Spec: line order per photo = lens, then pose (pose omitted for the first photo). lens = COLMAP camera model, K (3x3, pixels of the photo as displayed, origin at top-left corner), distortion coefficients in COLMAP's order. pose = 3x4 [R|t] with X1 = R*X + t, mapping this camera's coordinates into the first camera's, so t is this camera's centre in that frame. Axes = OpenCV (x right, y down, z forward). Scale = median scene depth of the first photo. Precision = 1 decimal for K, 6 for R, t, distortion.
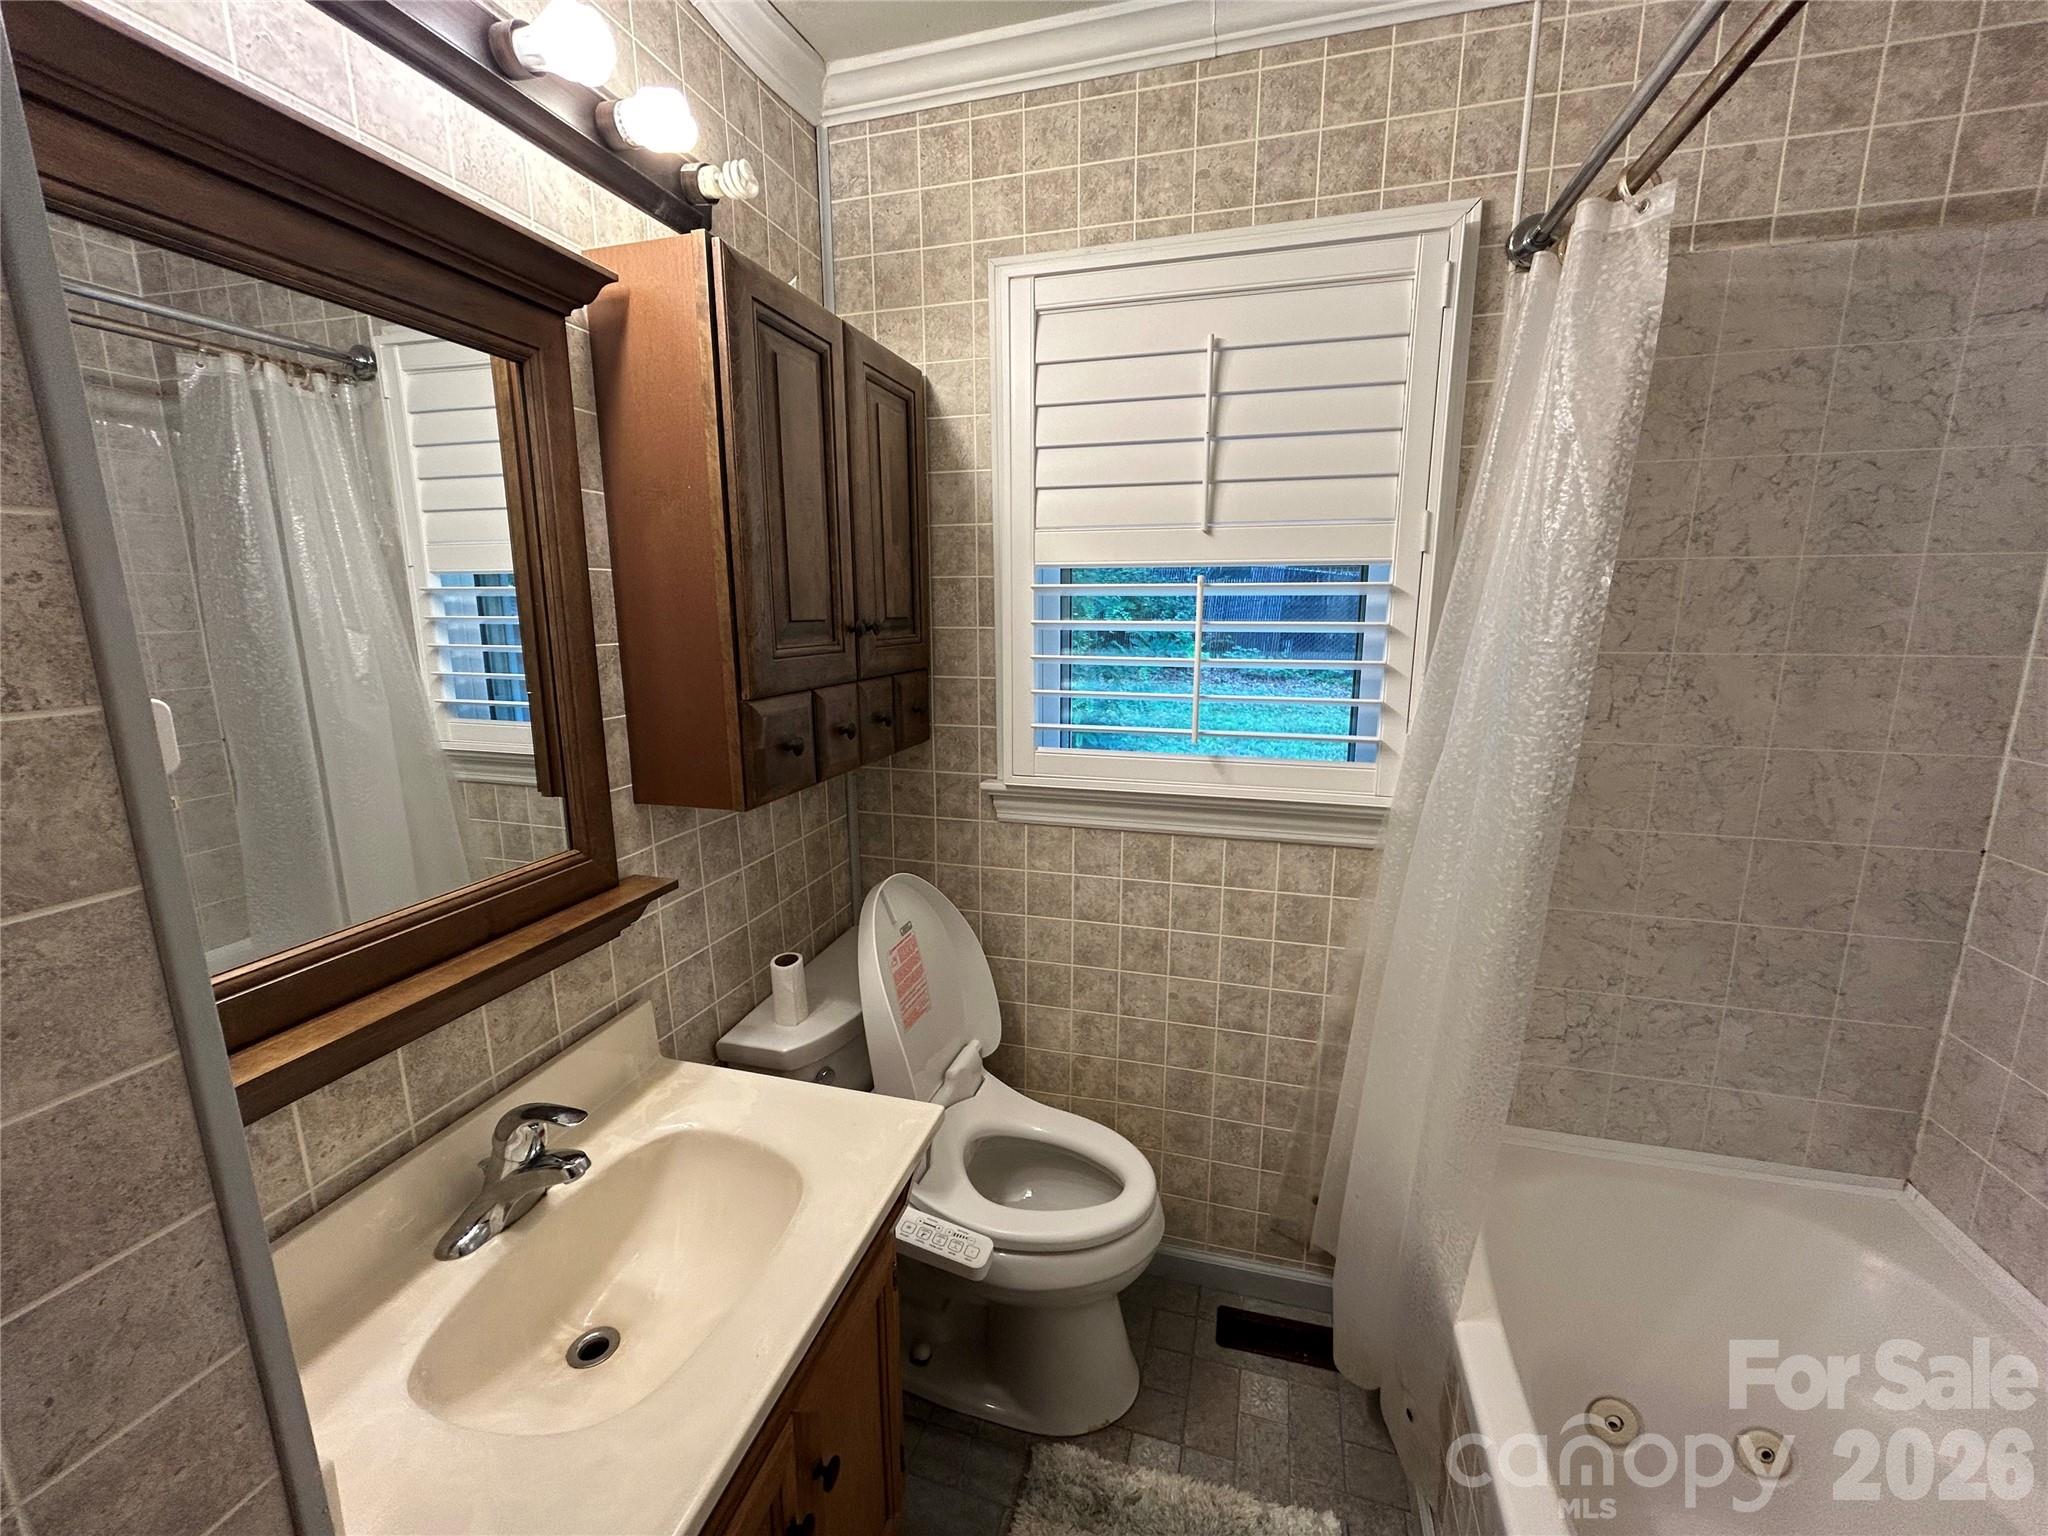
lens RADIAL K [[827.7, 0, 1027.0], [0, 827.7, 765.7], [0, 0, 1]] dist [-0.001120, 0.000828]
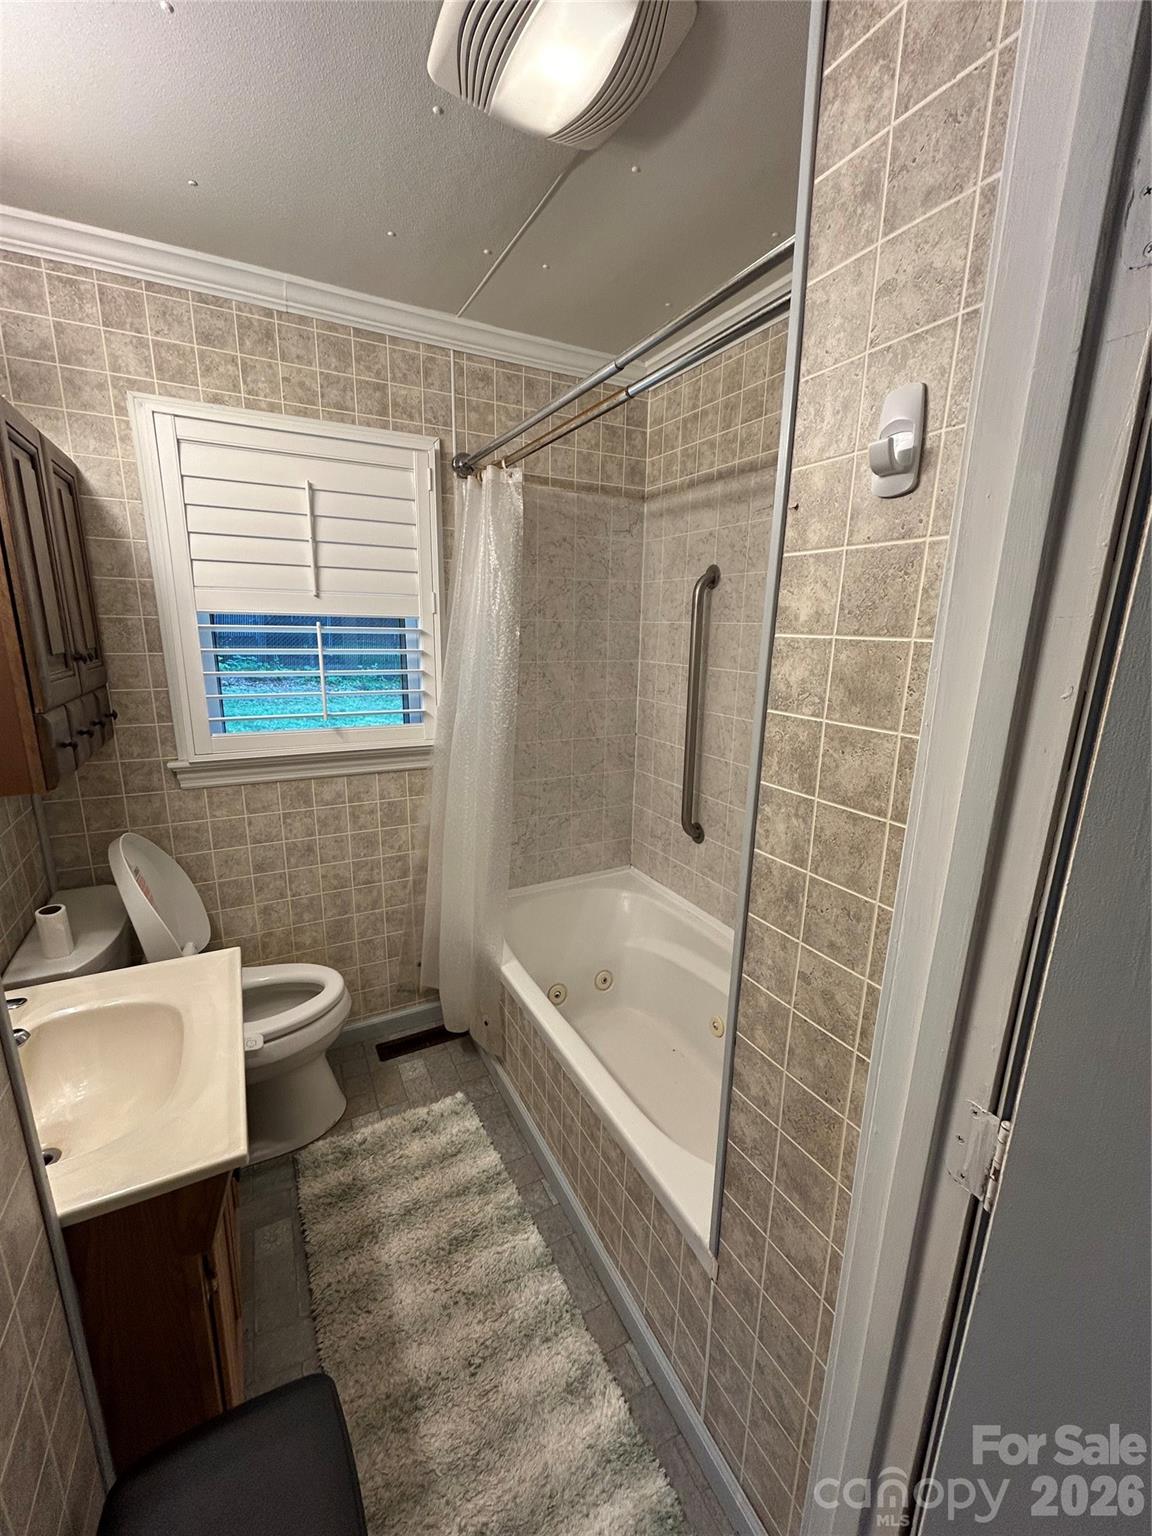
lens RADIAL K [[620.7, 0, 580.9], [0, 620.7, 768.9], [0, 0, 1]] dist [-0.001120, 0.000828]
pose [[0.719086, -0.141747, 0.680311, -0.318708], [0.113300, 0.989791, 0.086472, 0.020860], [-0.685623, 0.014899, 0.727805, -0.303132]]
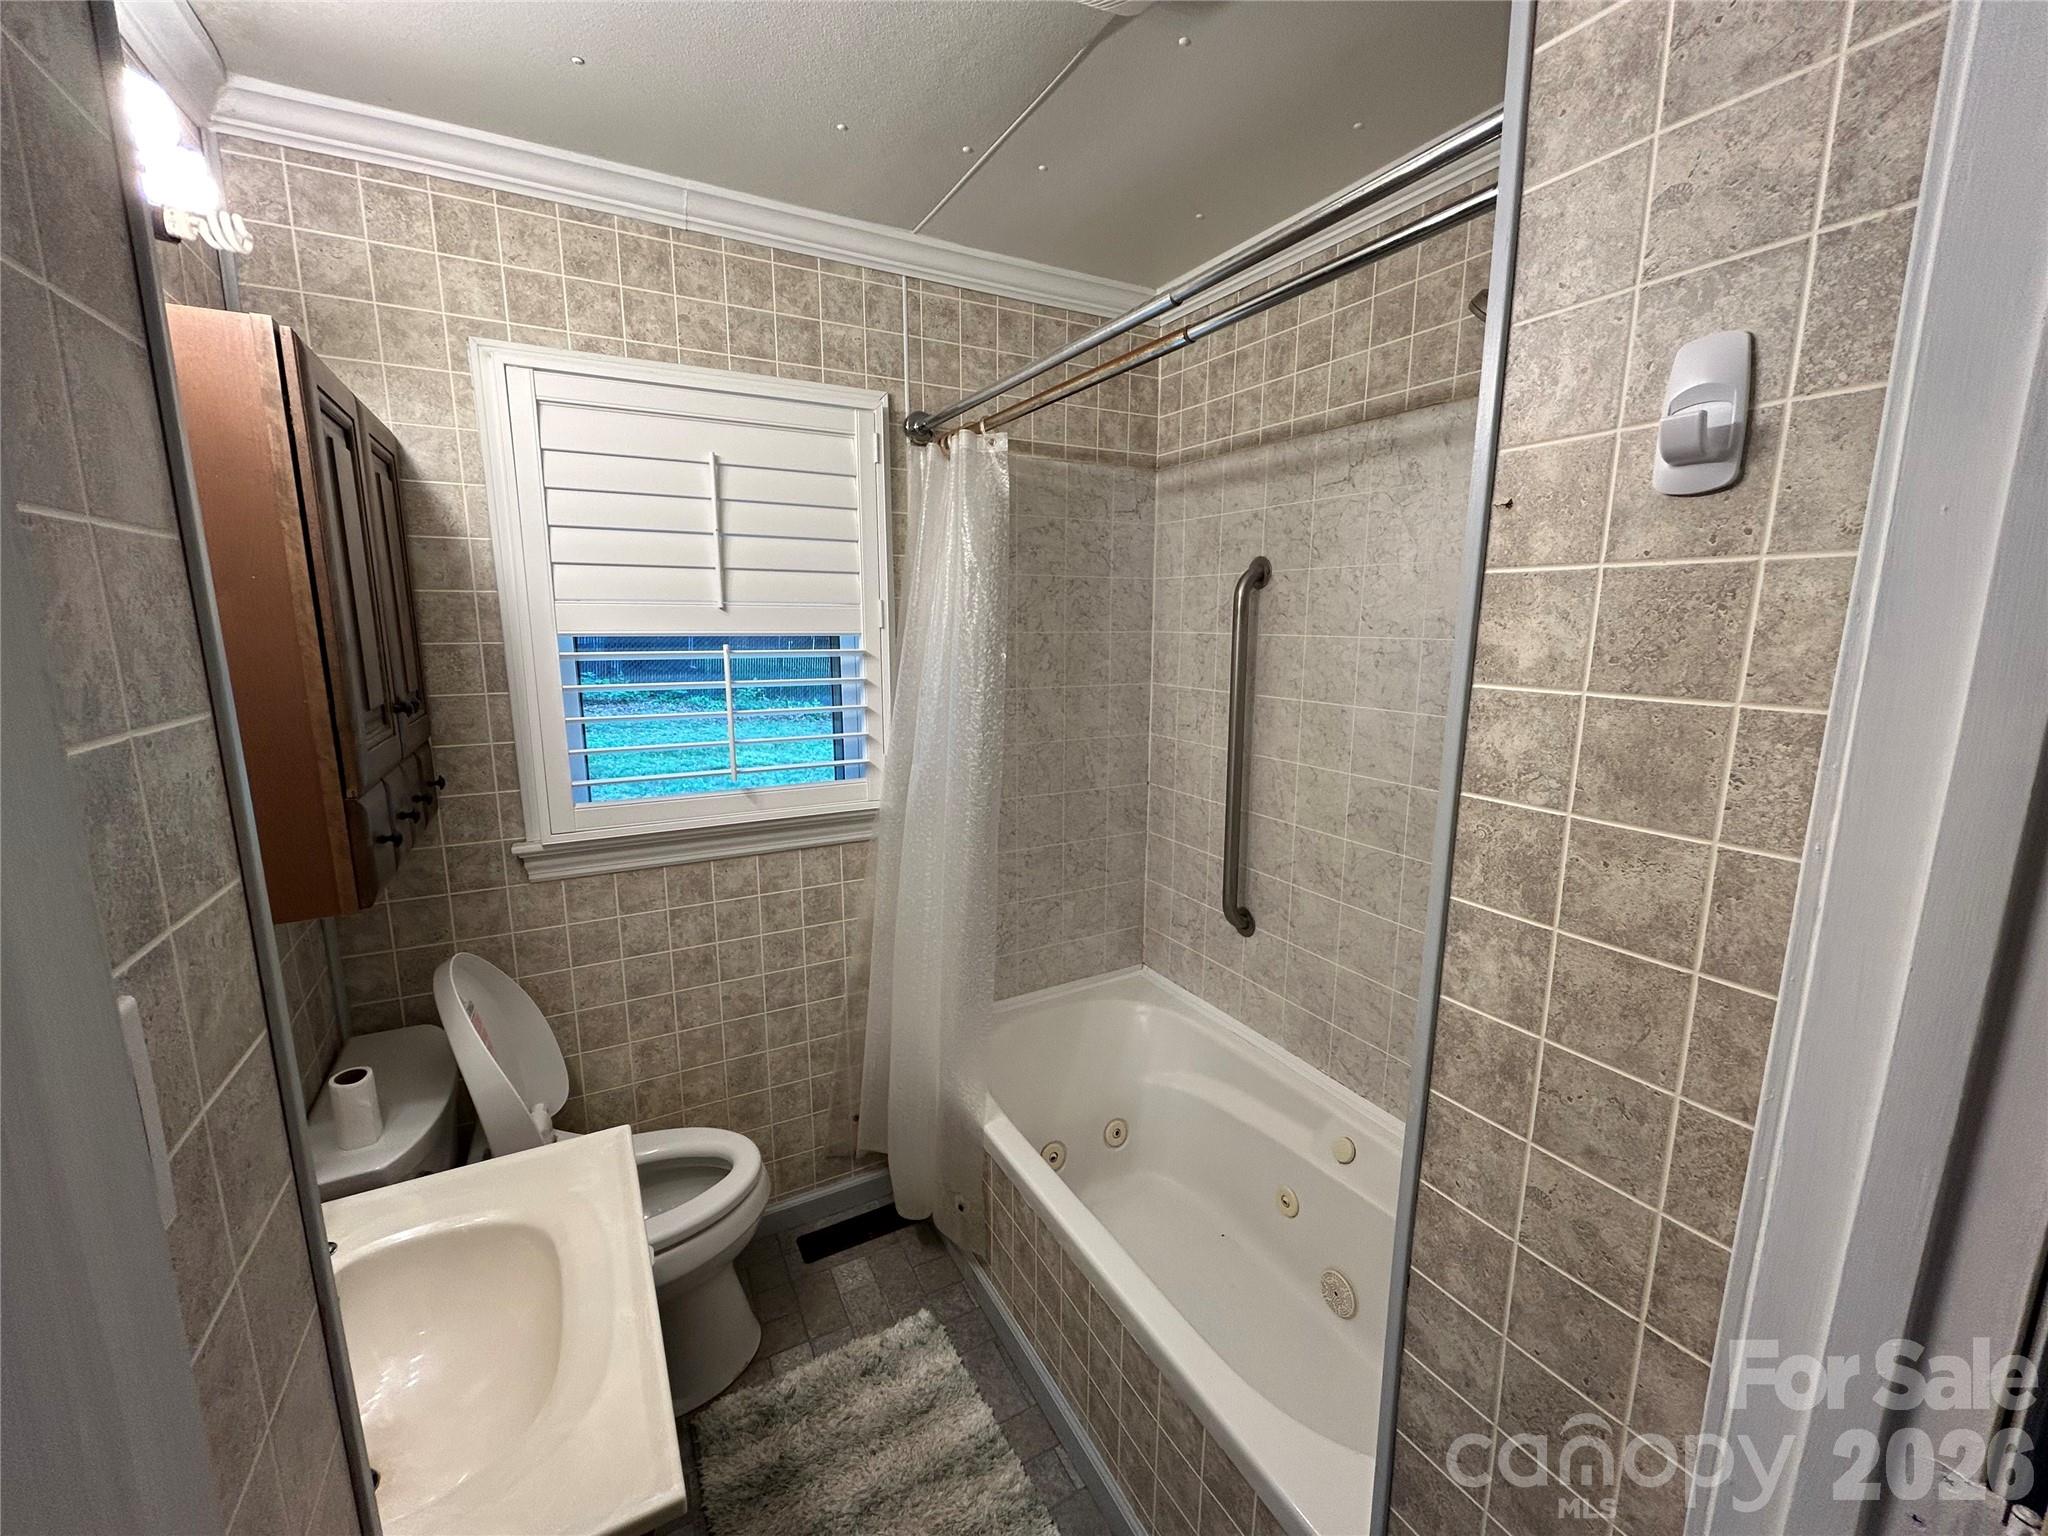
lens RADIAL K [[827.7, 0, 1035.8], [0, 827.7, 765.2], [0, 0, 1]] dist [-0.001120, 0.000828]
pose [[0.705981, -0.117646, 0.698391, -0.347687], [0.130640, 0.990817, 0.034846, -0.035758], [-0.696077, 0.066637, 0.714868, -0.188609]]
